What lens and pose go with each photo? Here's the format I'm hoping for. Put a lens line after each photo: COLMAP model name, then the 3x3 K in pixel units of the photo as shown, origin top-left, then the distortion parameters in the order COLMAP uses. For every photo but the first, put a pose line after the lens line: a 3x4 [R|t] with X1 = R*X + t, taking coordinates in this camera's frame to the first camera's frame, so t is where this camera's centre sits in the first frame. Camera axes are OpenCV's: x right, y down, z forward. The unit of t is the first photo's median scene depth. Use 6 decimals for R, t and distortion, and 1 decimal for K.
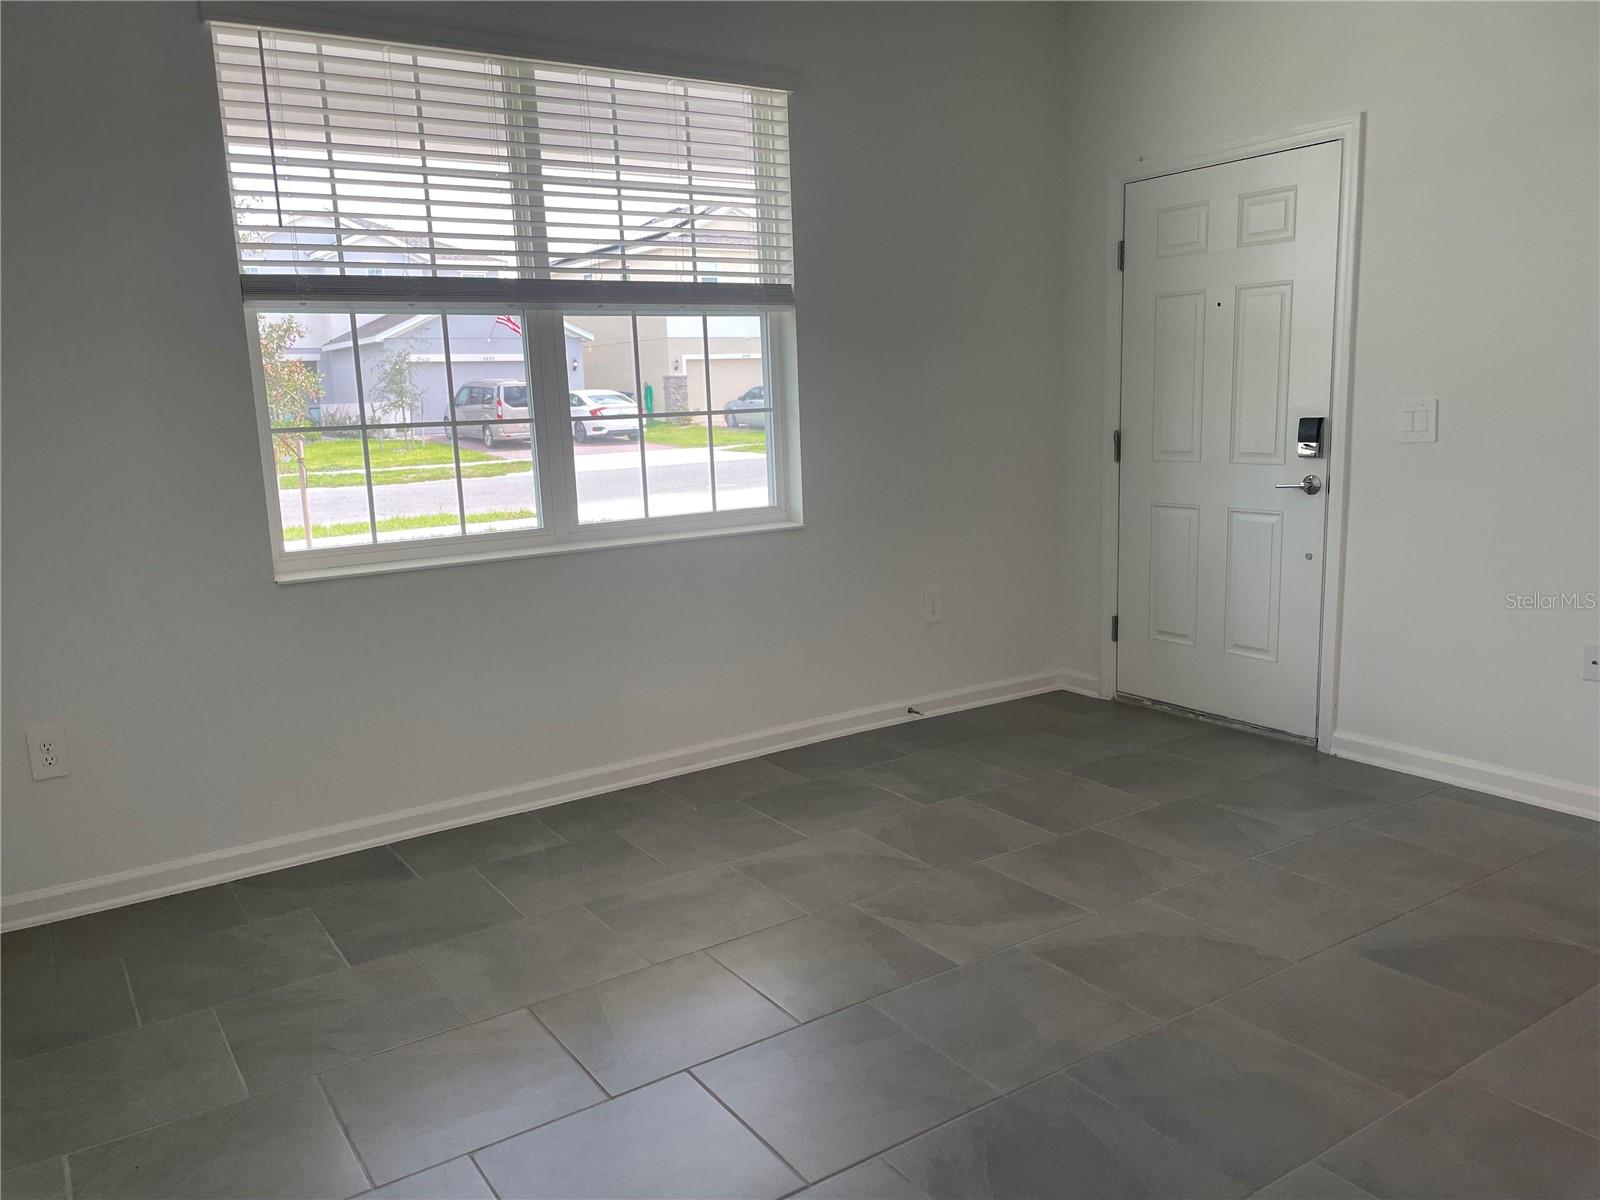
lens RADIAL K [[1224.3, 0, 801.5], [0, 1224.3, 605.4], [0, 0, 1]] dist [0.110033, -0.155439]
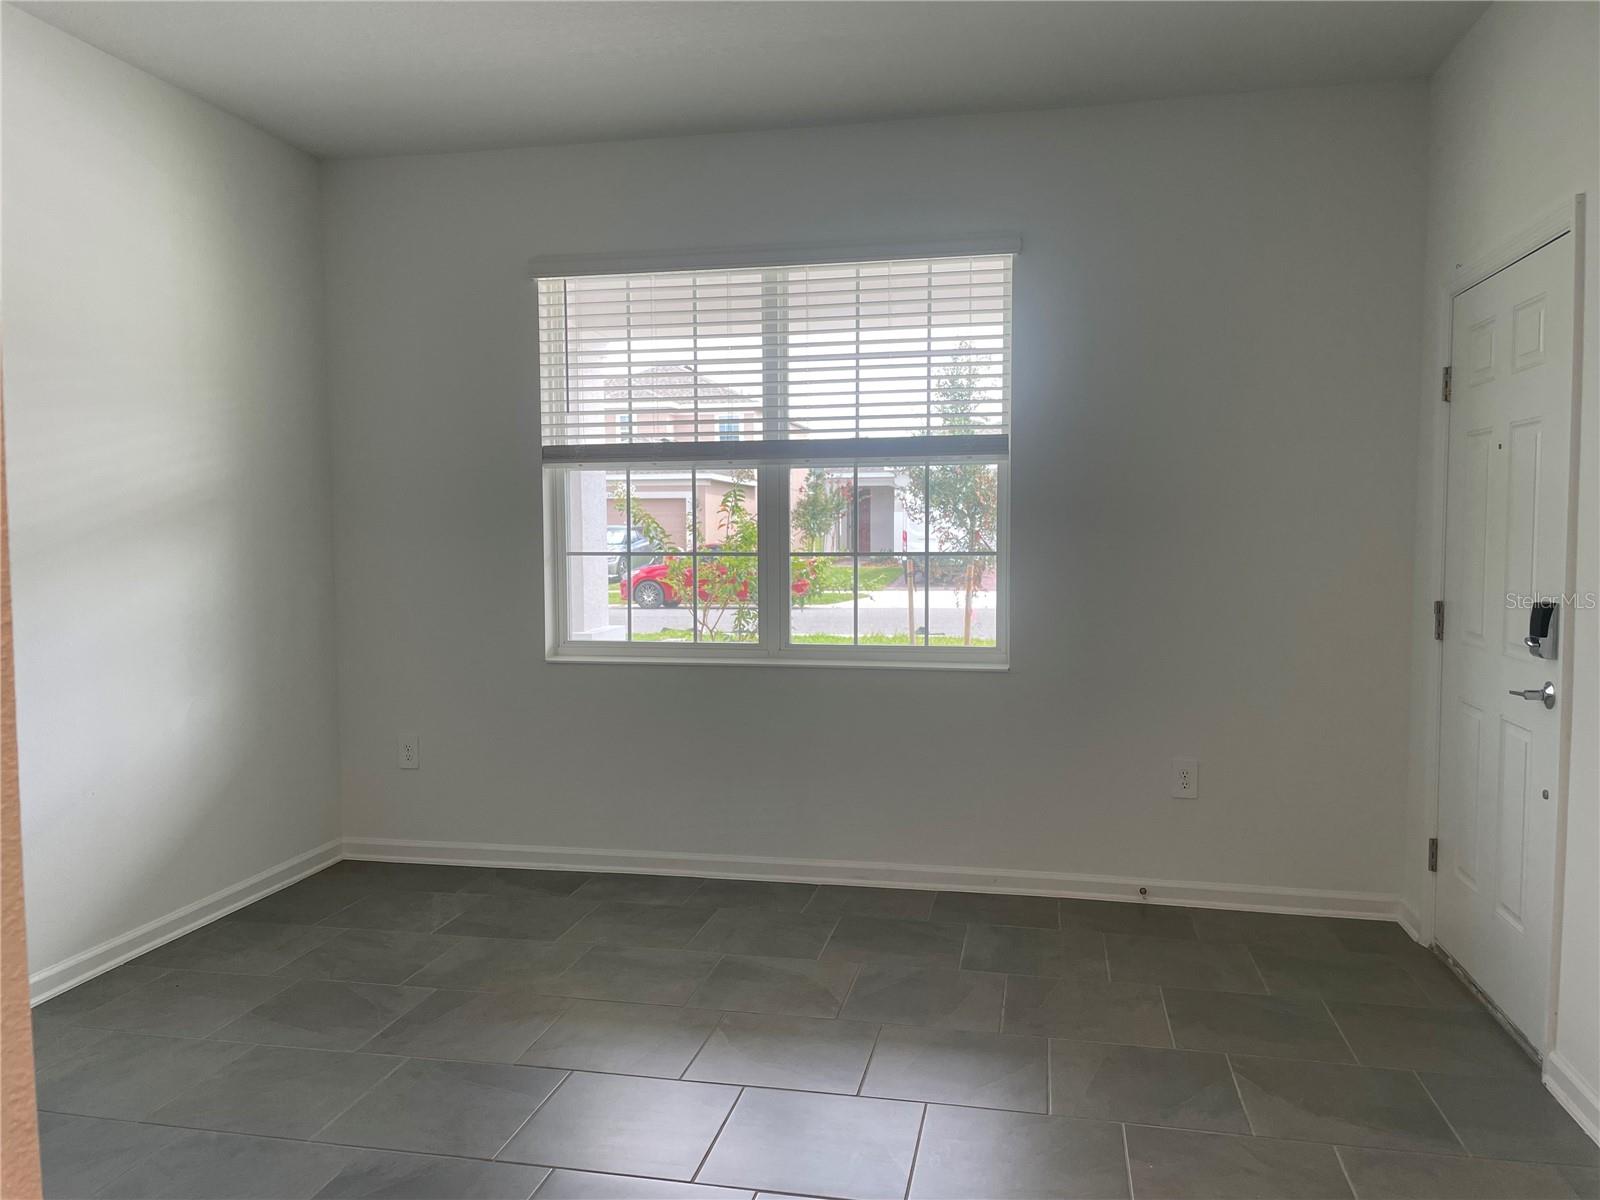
lens RADIAL K [[1167.0, 0, 803.9], [0, 1167.0, 619.5], [0, 0, 1]] dist [0.076313, -0.129068]
pose [[0.703314, 0.078818, -0.706496, 0.617895], [-0.148257, 0.988244, -0.037339, -0.051131], [0.695248, 0.131004, 0.706731, 0.231625]]
